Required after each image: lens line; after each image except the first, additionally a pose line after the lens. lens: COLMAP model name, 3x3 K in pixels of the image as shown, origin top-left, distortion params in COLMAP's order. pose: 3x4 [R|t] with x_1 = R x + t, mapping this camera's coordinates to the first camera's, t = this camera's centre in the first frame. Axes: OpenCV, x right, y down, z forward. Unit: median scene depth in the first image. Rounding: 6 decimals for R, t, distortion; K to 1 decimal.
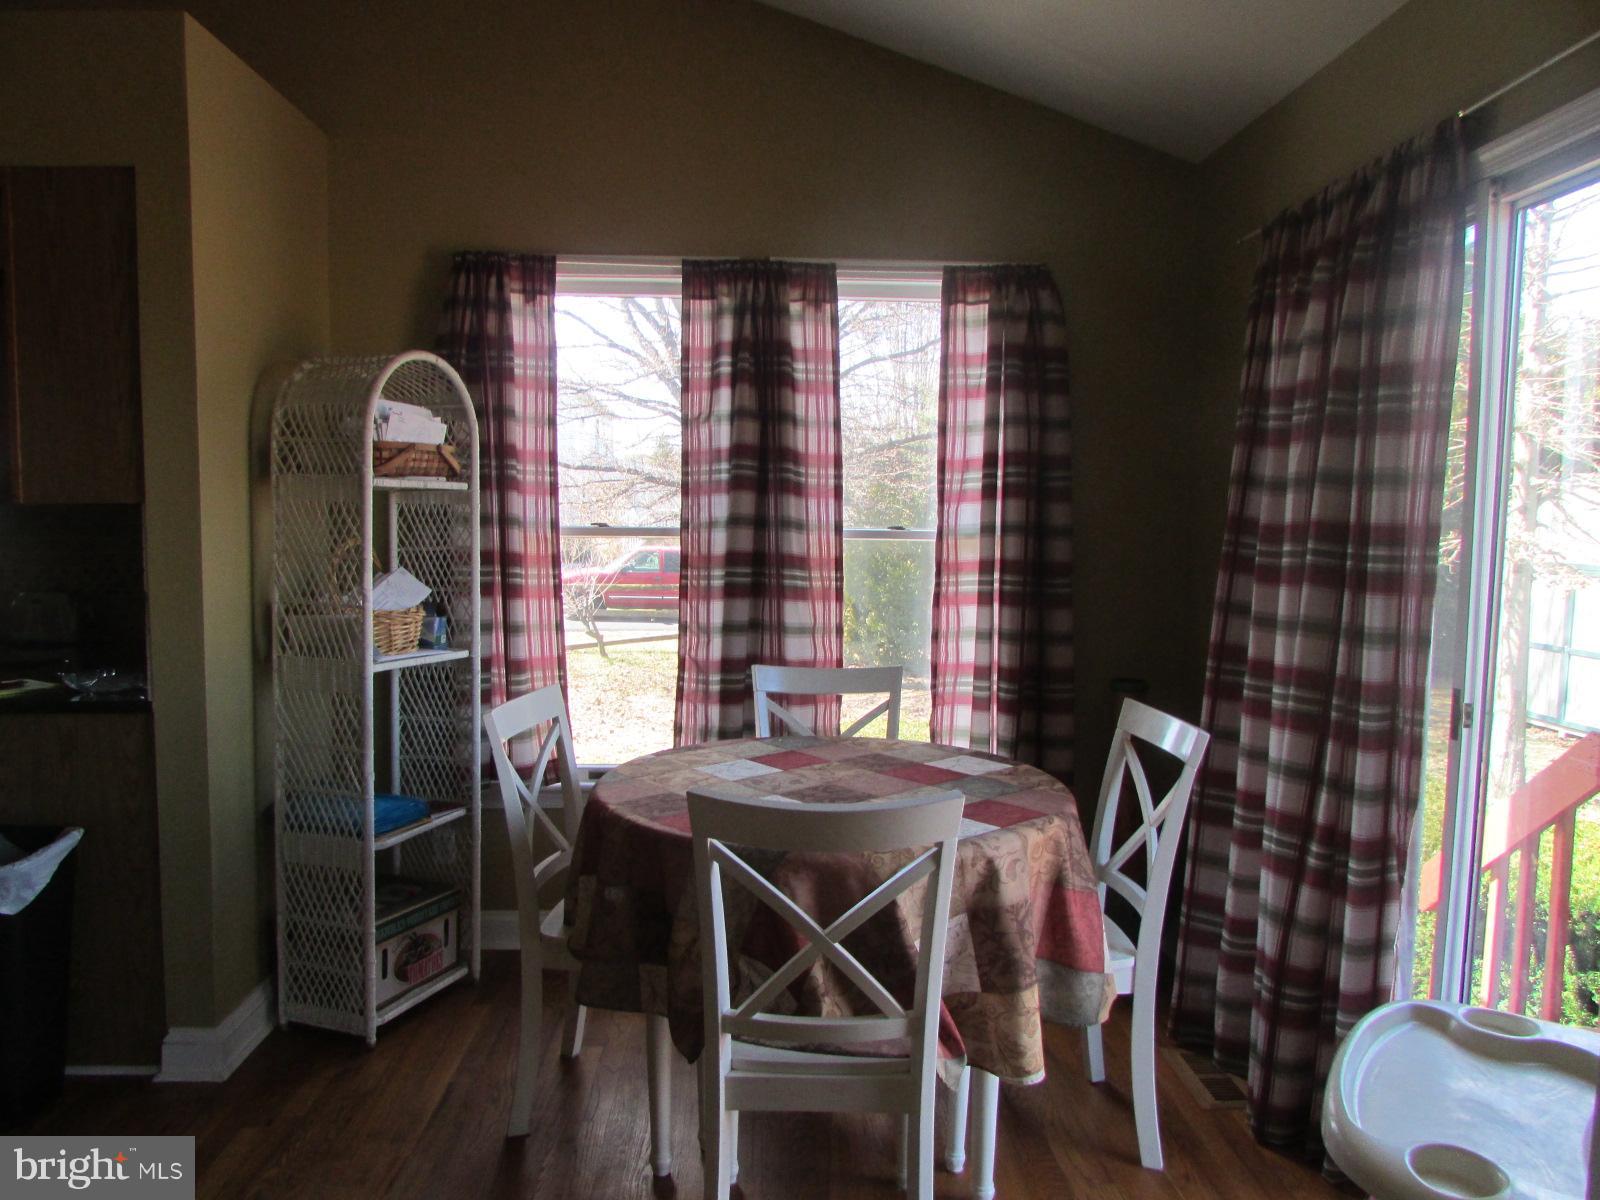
lens RADIAL K [[1159.8, 0, 792.2], [0, 1159.8, 598.0], [0, 0, 1]] dist [-0.019209, 0.001775]
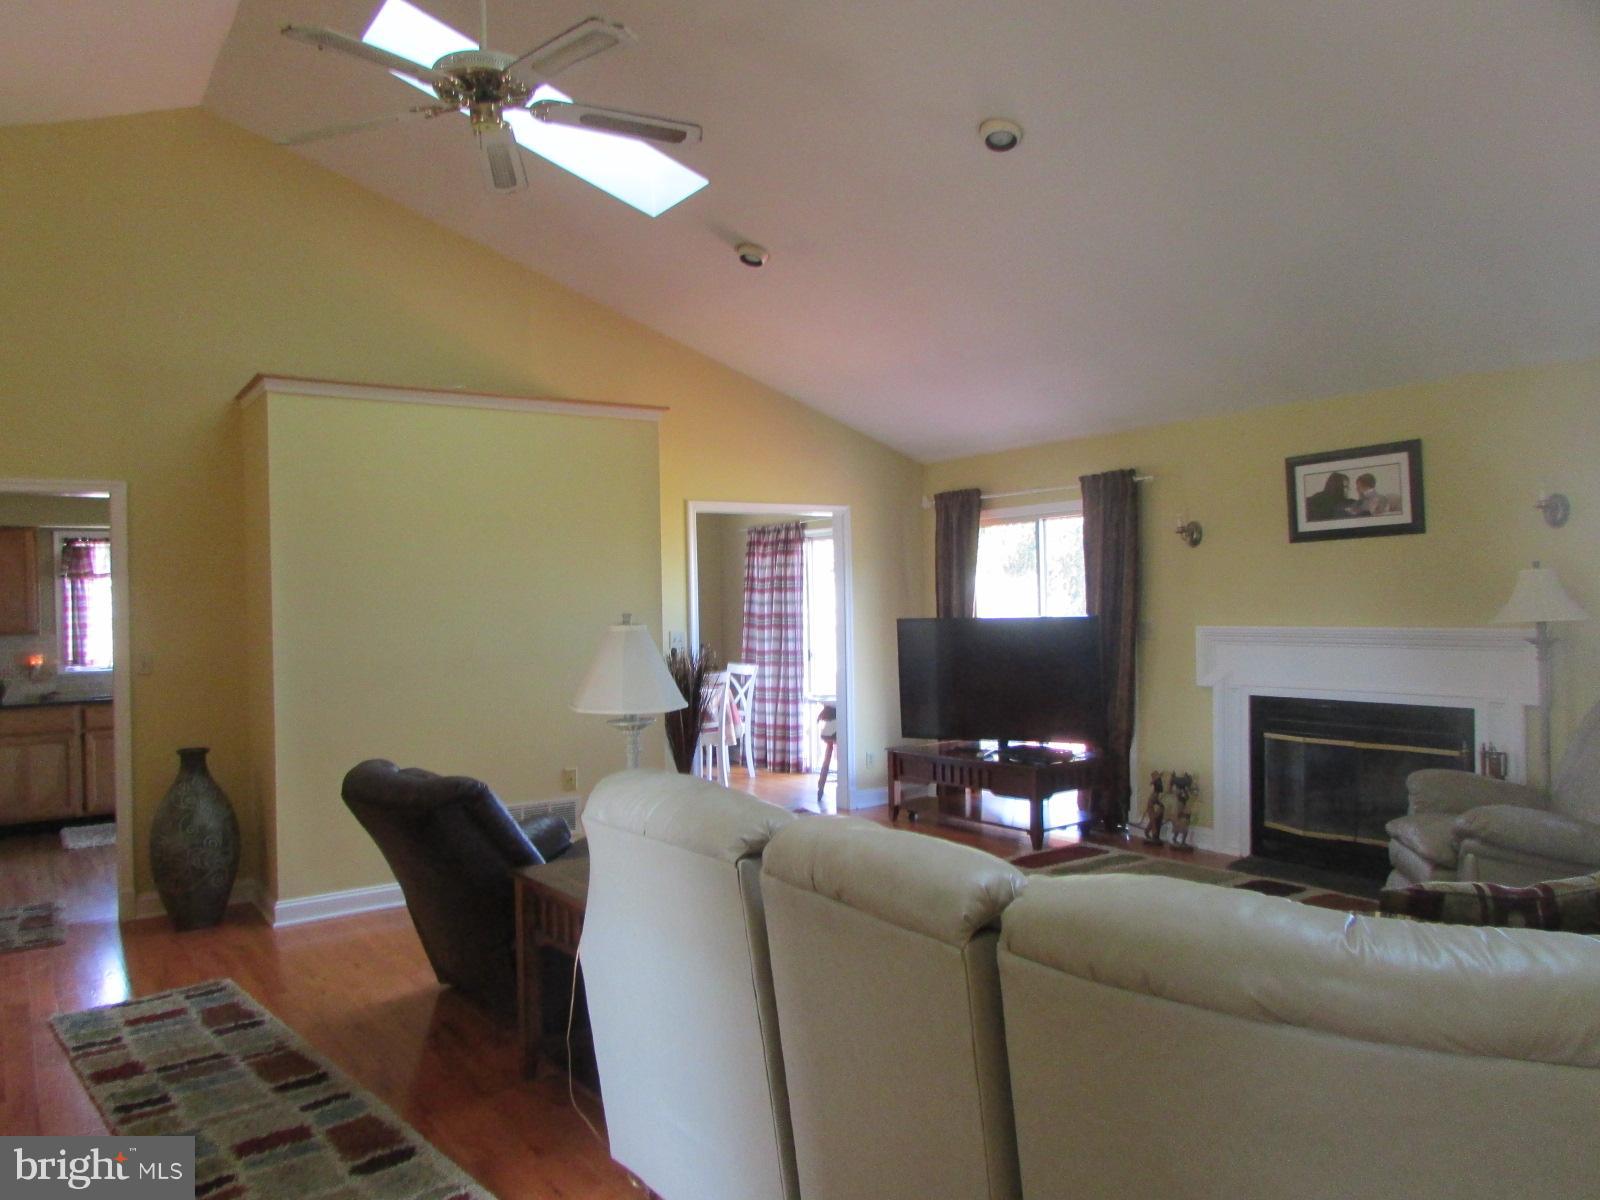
lens RADIAL K [[1159.8, 0, 806.1], [0, 1159.8, 601.3], [0, 0, 1]] dist [-0.019209, 0.001775]
pose [[0.830547, -0.033967, 0.555912, -1.709597], [0.077649, 0.995452, -0.055187, 0.126142], [-0.551509, 0.089001, 0.829407, -2.429076]]
